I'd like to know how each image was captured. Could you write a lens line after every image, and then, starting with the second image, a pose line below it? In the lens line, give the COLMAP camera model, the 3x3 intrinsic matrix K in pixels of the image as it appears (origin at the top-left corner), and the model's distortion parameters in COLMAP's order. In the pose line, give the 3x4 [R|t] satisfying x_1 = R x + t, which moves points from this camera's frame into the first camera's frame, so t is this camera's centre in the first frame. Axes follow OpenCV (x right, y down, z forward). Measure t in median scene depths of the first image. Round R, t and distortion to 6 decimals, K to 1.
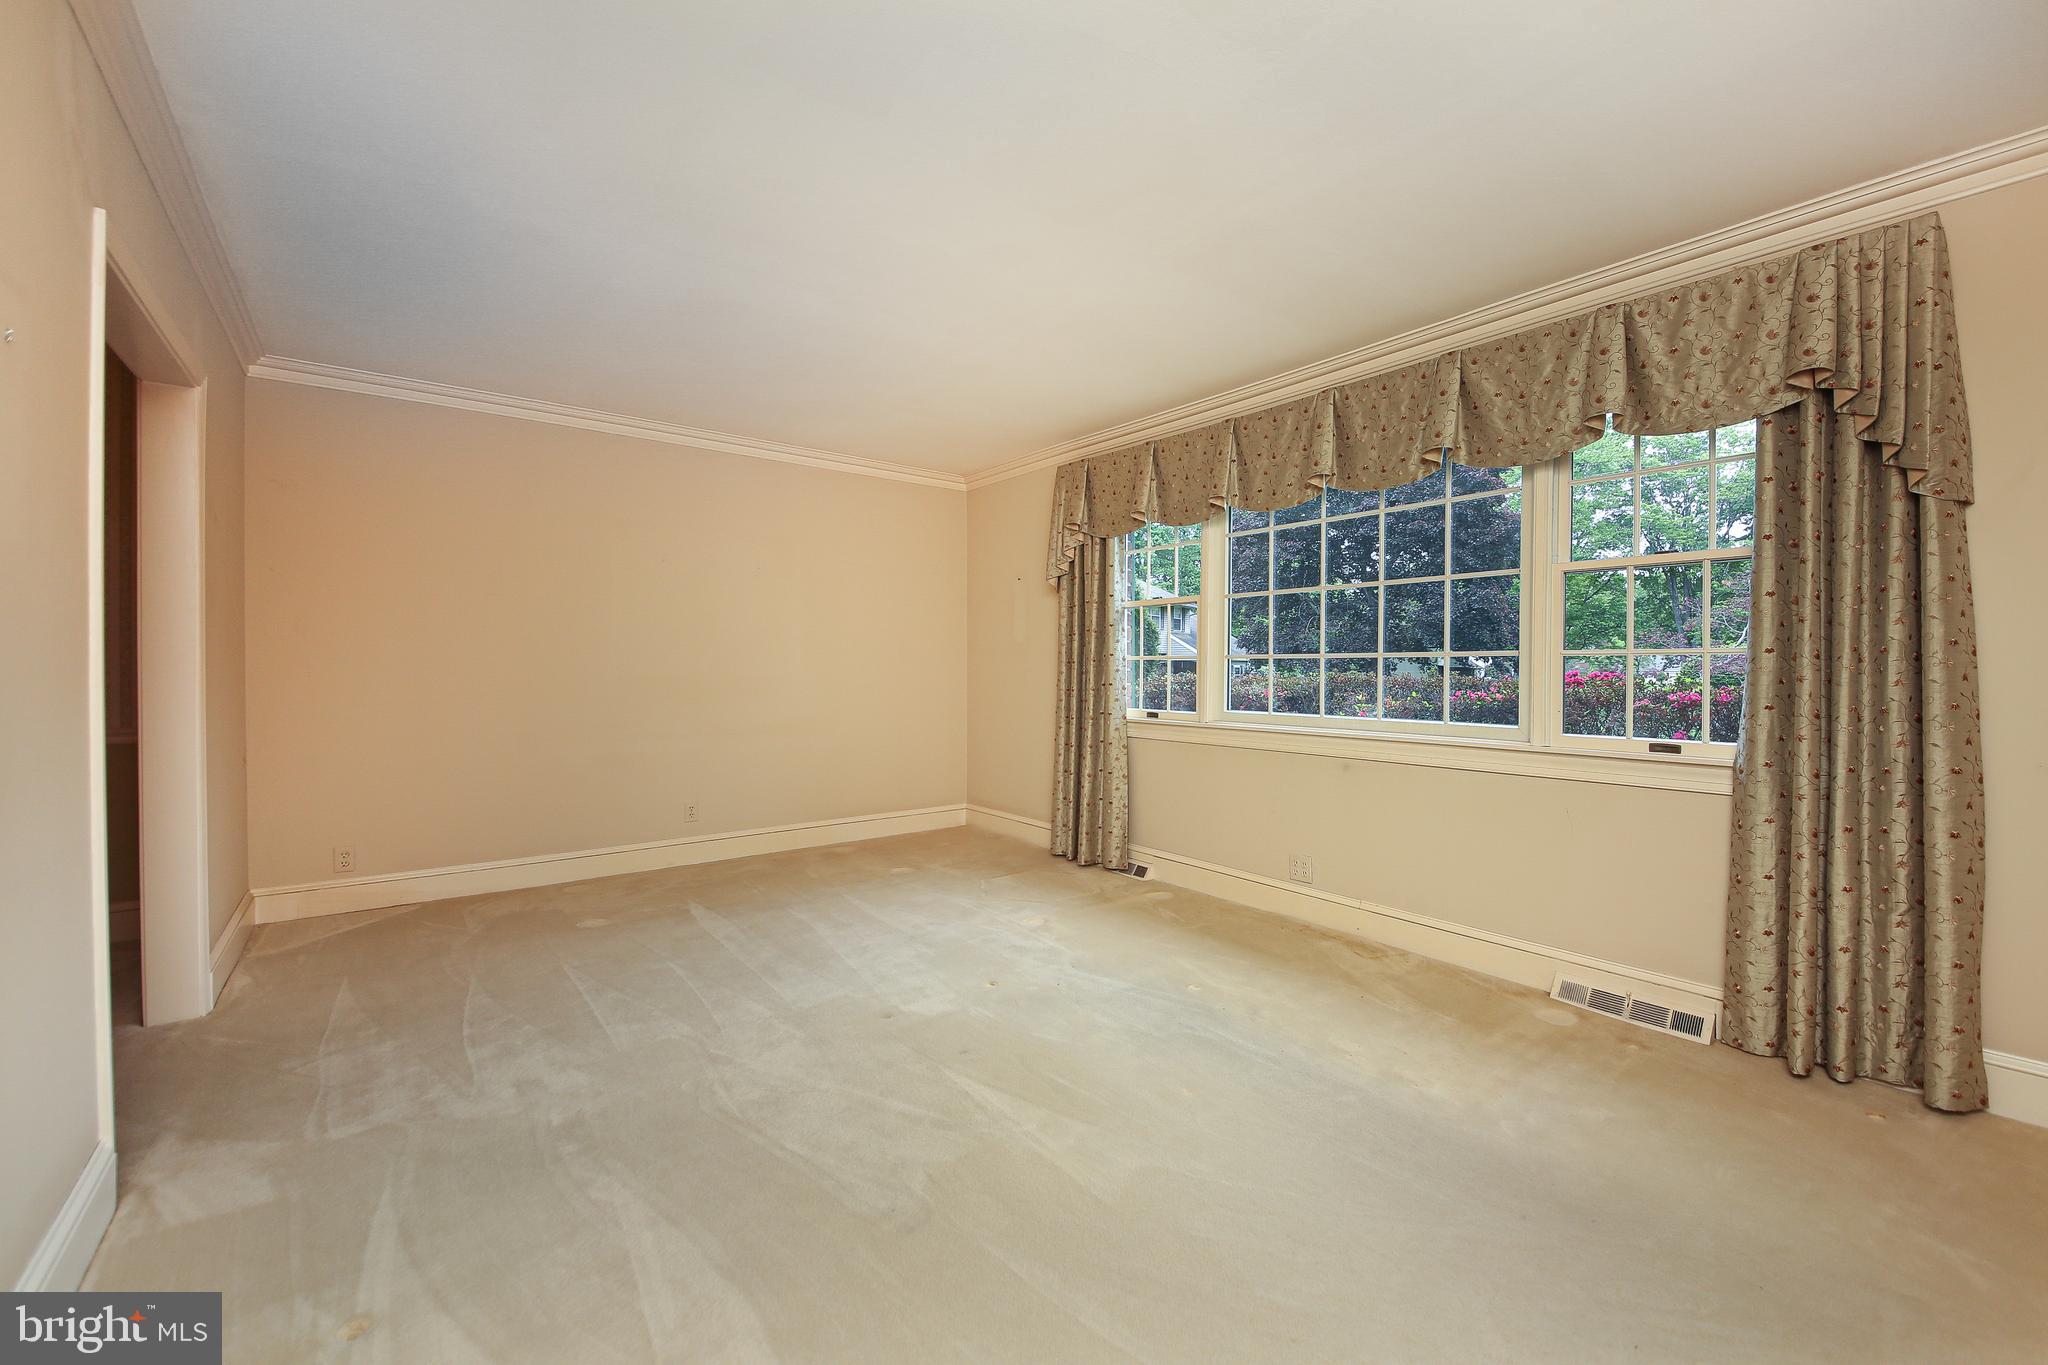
lens RADIAL K [[830.6, 0, 1030.8], [0, 830.6, 663.7], [0, 0, 1]] dist [0.000929, -0.015448]
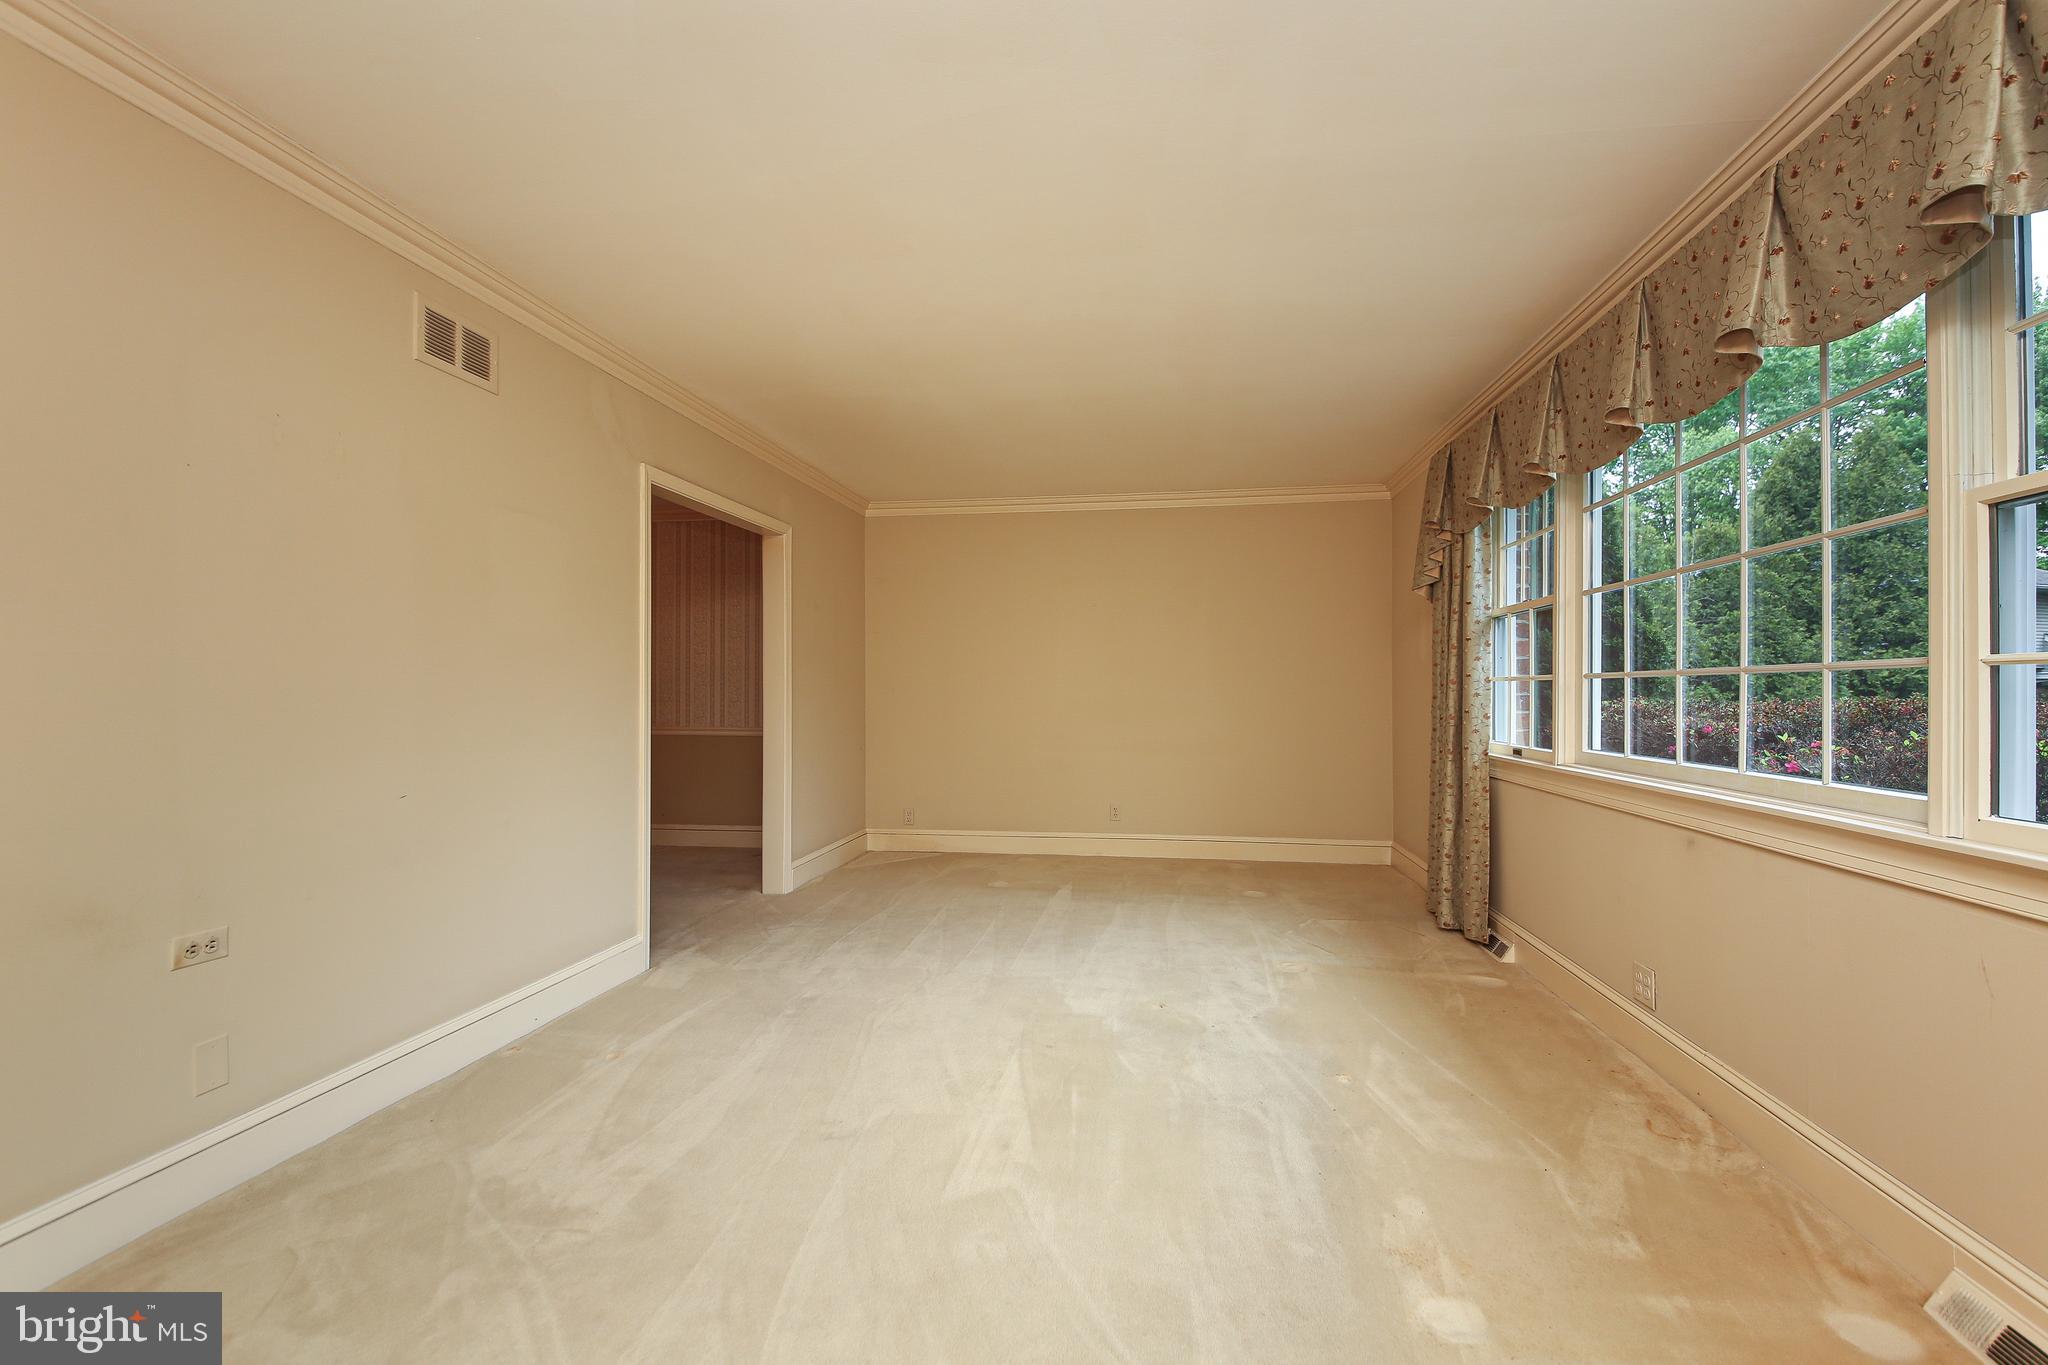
lens RADIAL K [[807.2, 0, 1070.5], [0, 807.2, 676.0], [0, 0, 1]] dist [-0.000530, -0.017107]
pose [[0.701852, -0.005607, -0.712301, 0.531440], [-0.008840, 0.999823, -0.016581, 0.008790], [0.712268, 0.017934, 0.701678, 0.227020]]
